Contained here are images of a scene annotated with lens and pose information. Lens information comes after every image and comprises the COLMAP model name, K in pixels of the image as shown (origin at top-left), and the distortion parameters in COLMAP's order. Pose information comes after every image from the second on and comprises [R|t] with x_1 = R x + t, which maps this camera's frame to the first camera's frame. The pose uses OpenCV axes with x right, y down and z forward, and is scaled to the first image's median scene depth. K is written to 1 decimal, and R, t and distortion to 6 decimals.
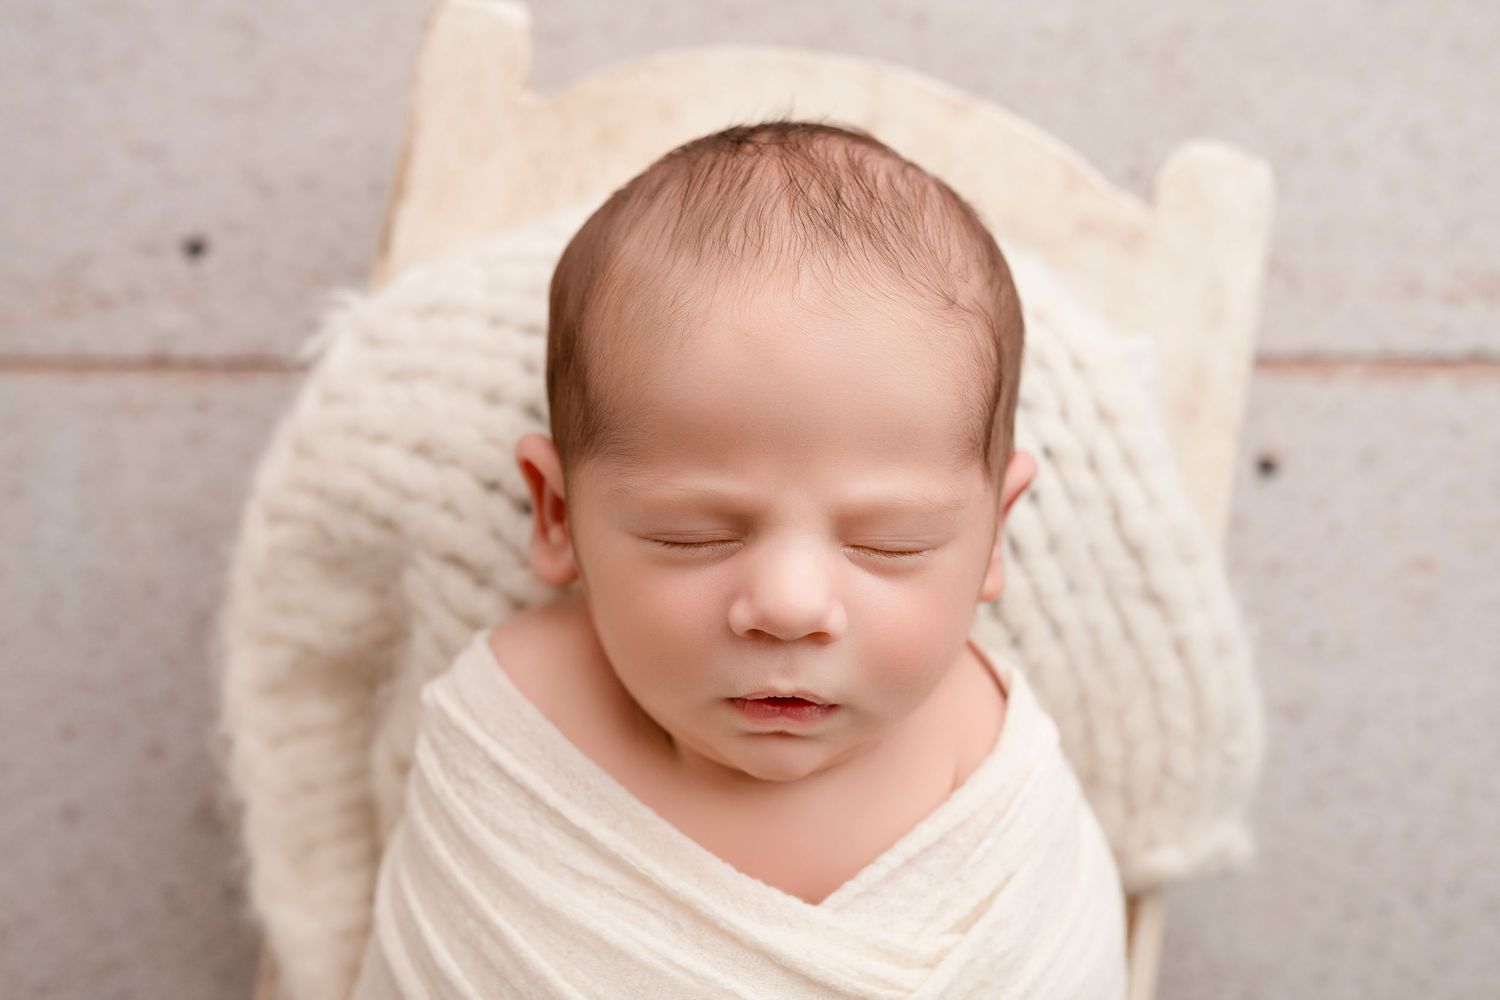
lens RADIAL K [[1543.8, 0, 744.3], [0, 1543.8, 475.3], [0, 0, 1]] dist [-0.002379, -0.006762]
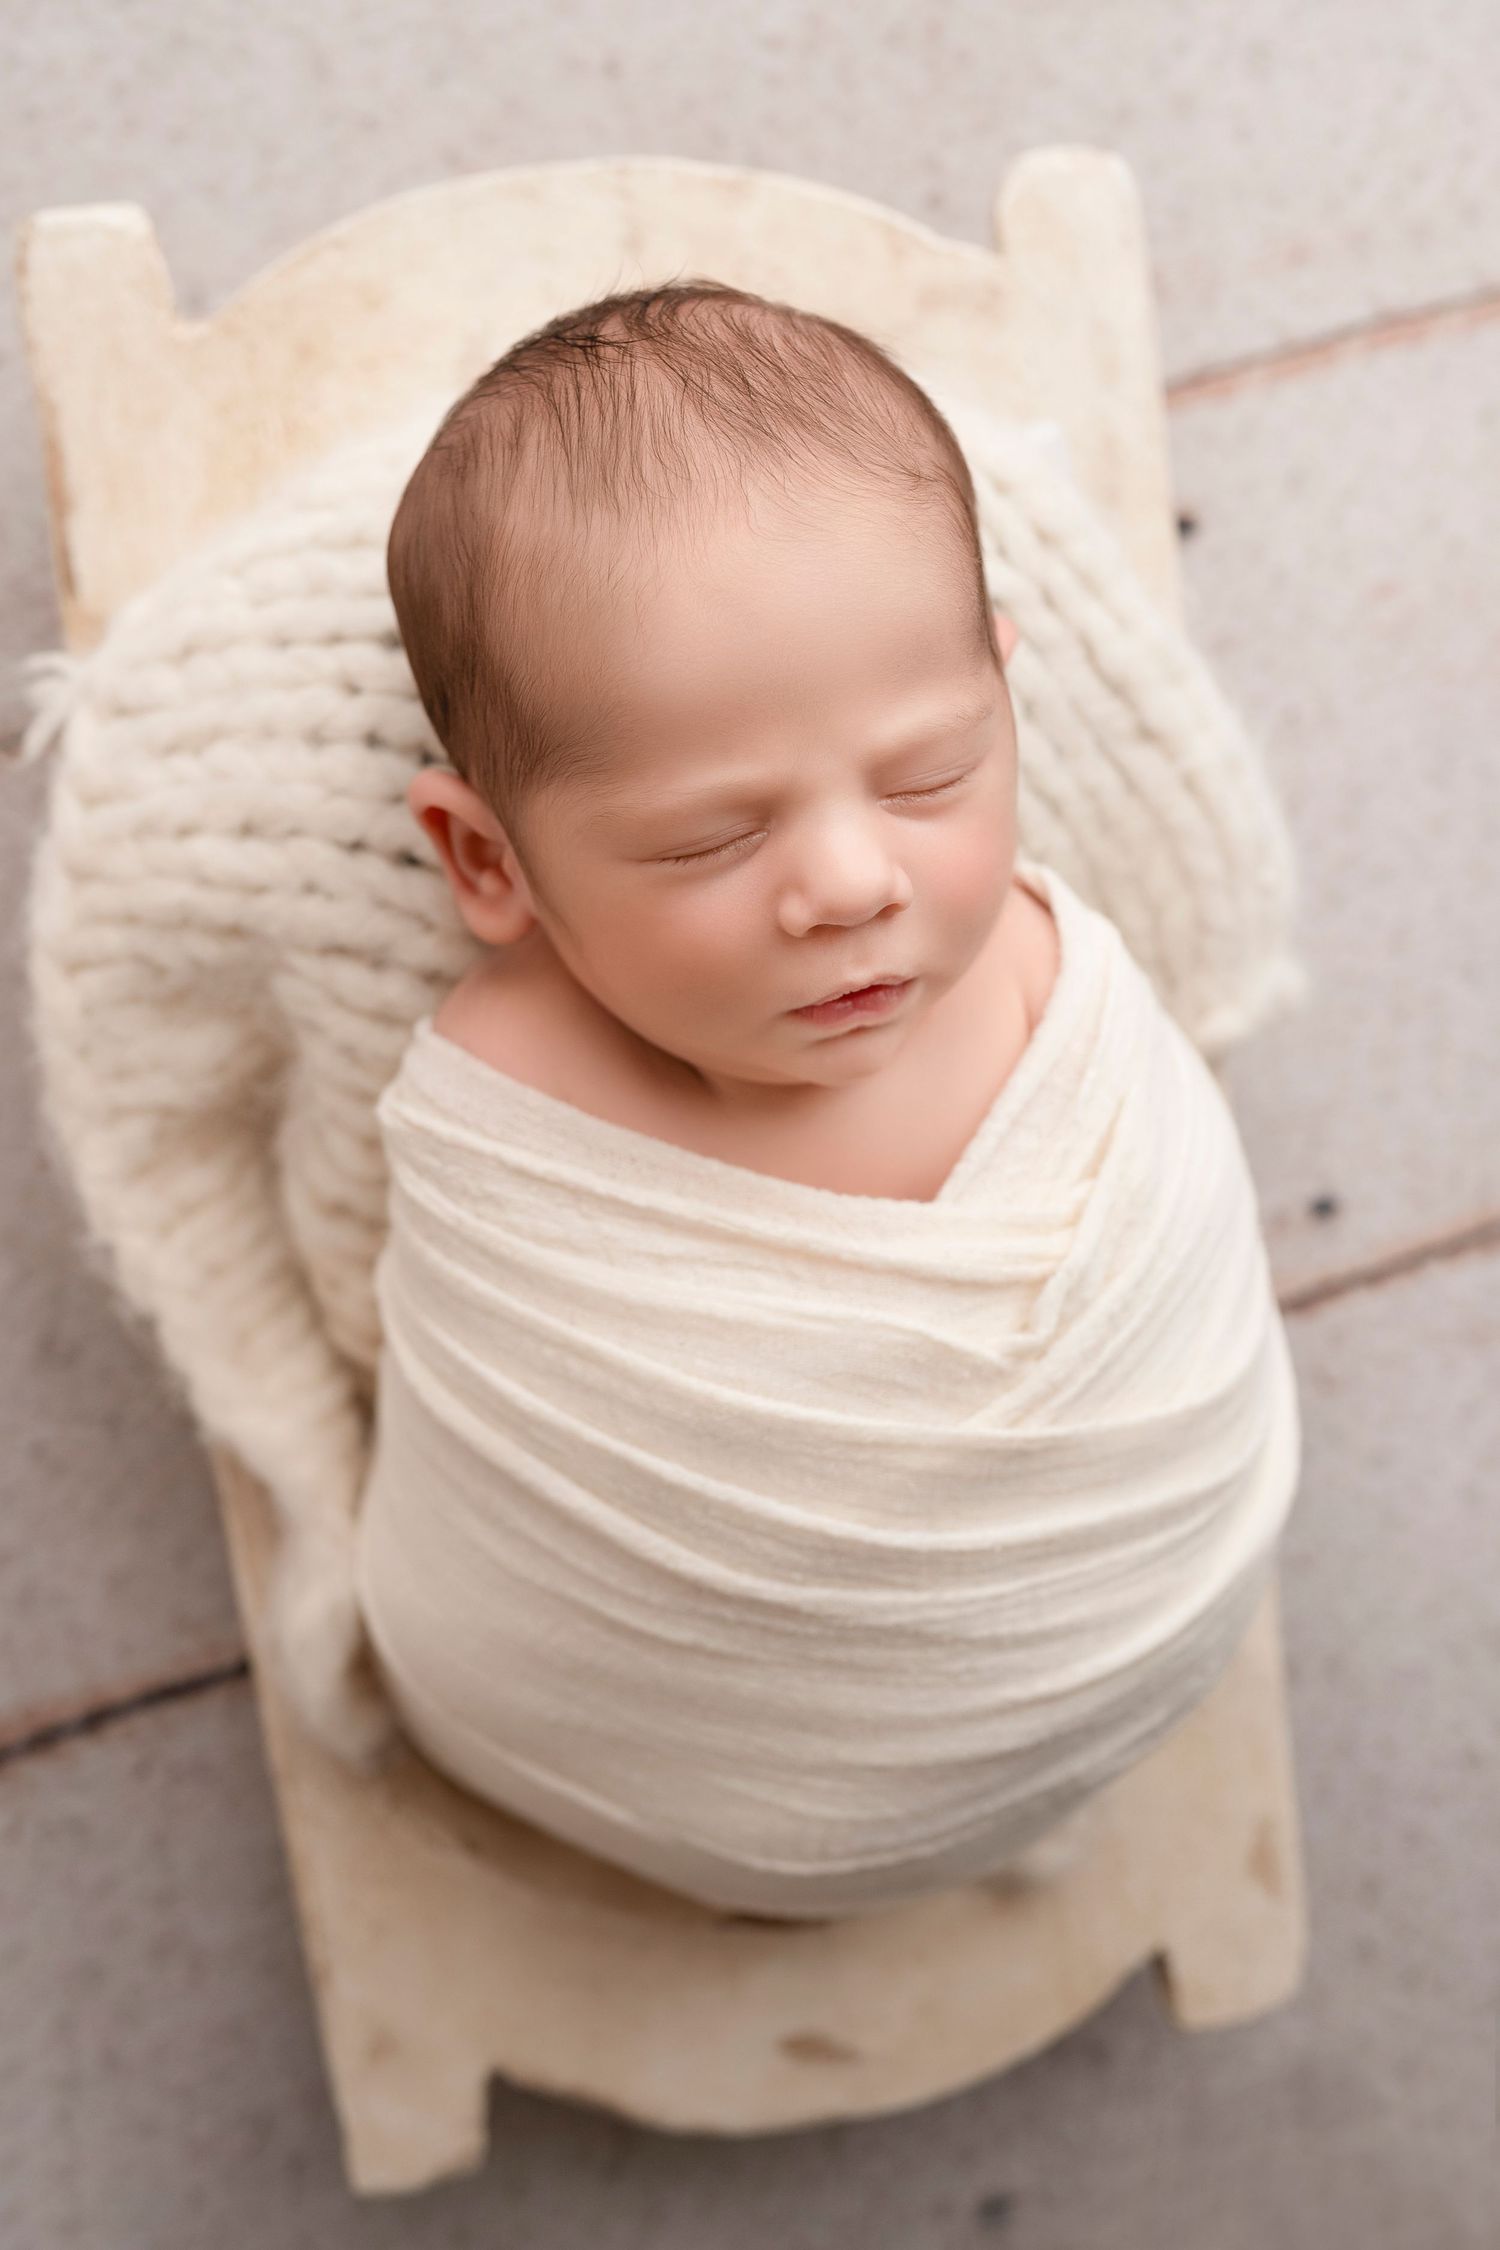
lens RADIAL K [[2102.1, 0, 684.9], [0, 2102.1, 1033.3], [0, 0, 1]] dist [-0.009068, 0.007675]
pose [[0.944265, -0.310323, 0.109829, -0.179304], [0.284653, 0.937311, 0.201048, -0.084890], [-0.165334, -0.158579, 0.973405, -0.109214]]
